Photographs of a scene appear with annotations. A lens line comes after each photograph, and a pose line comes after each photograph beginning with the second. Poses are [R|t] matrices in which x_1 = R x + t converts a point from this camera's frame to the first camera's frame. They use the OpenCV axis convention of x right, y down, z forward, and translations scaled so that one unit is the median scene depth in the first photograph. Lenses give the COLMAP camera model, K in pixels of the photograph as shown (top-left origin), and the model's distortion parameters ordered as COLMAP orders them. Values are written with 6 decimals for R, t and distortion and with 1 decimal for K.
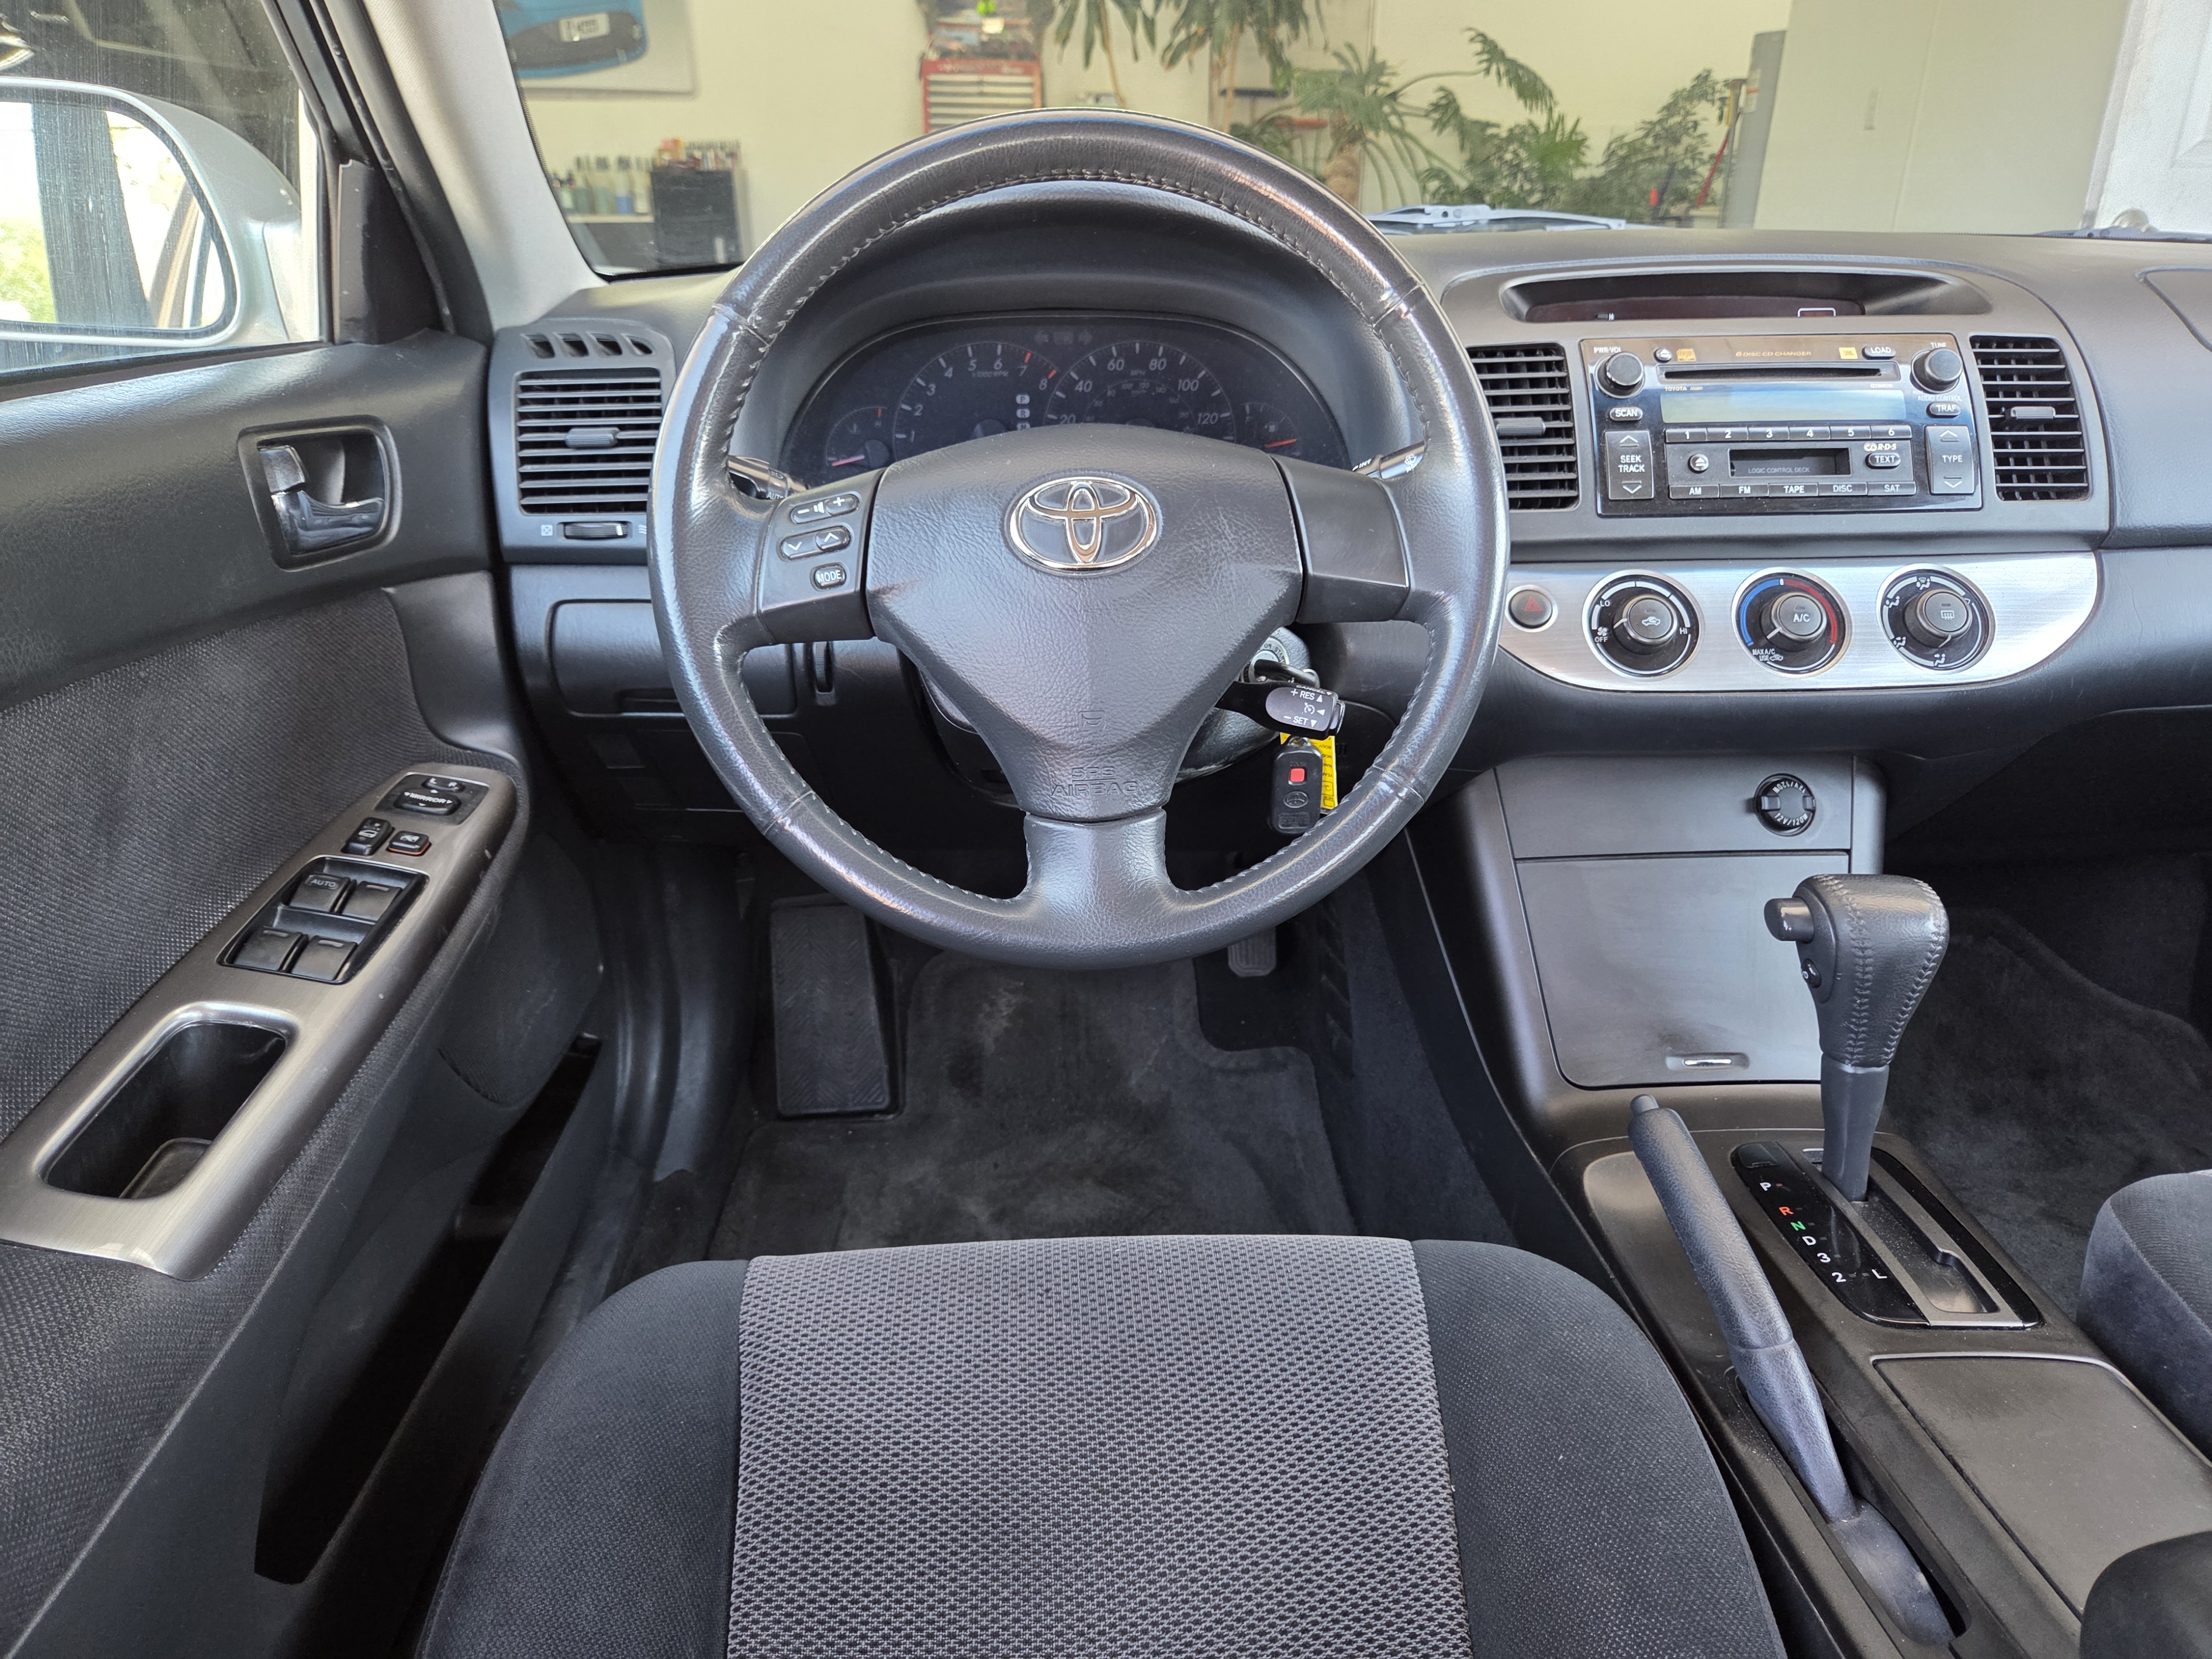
lens RADIAL K [[1473.3, 0, 1087.0], [0, 1473.3, 842.6], [0, 0, 1]] dist [0.067308, -0.057057]
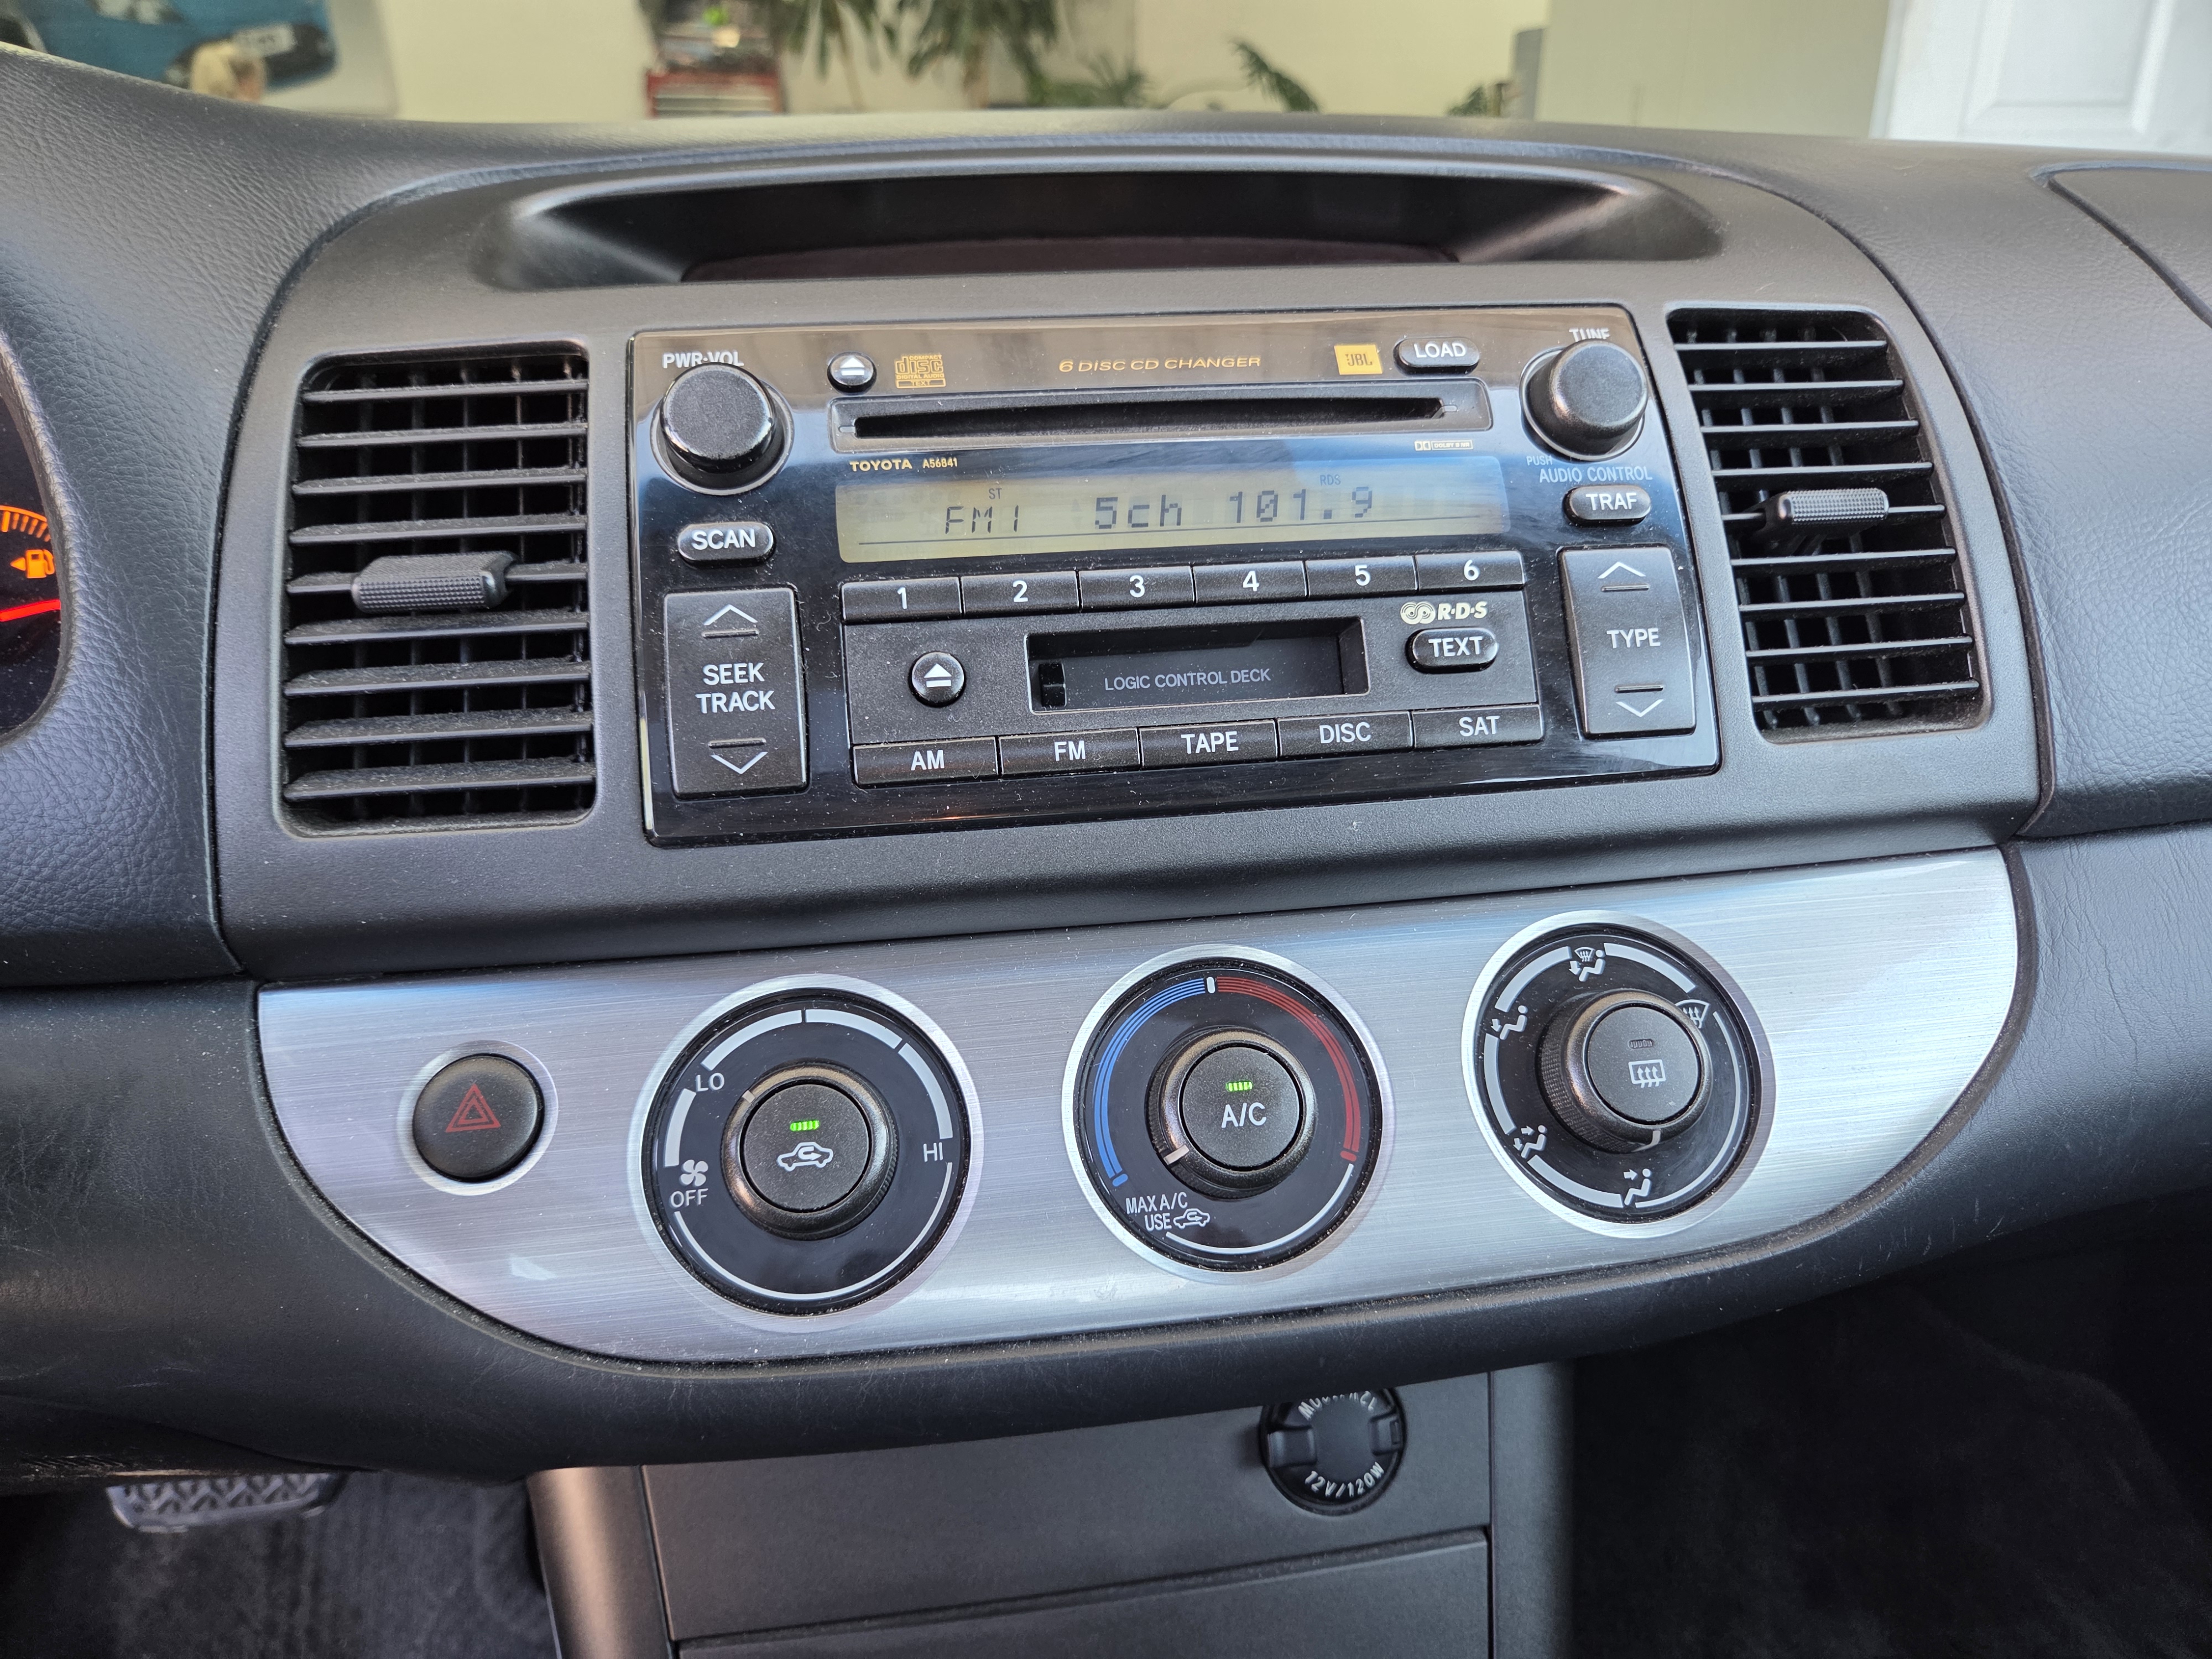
lens RADIAL K [[1453.4, 0, 1093.1], [0, 1453.4, 826.9], [0, 0, 1]] dist [0.043960, -0.060270]
pose [[0.995021, -0.049401, 0.086566, 0.406977], [0.051454, 0.998441, -0.021650, -0.206388], [-0.085361, 0.025996, 0.996011, 0.647740]]
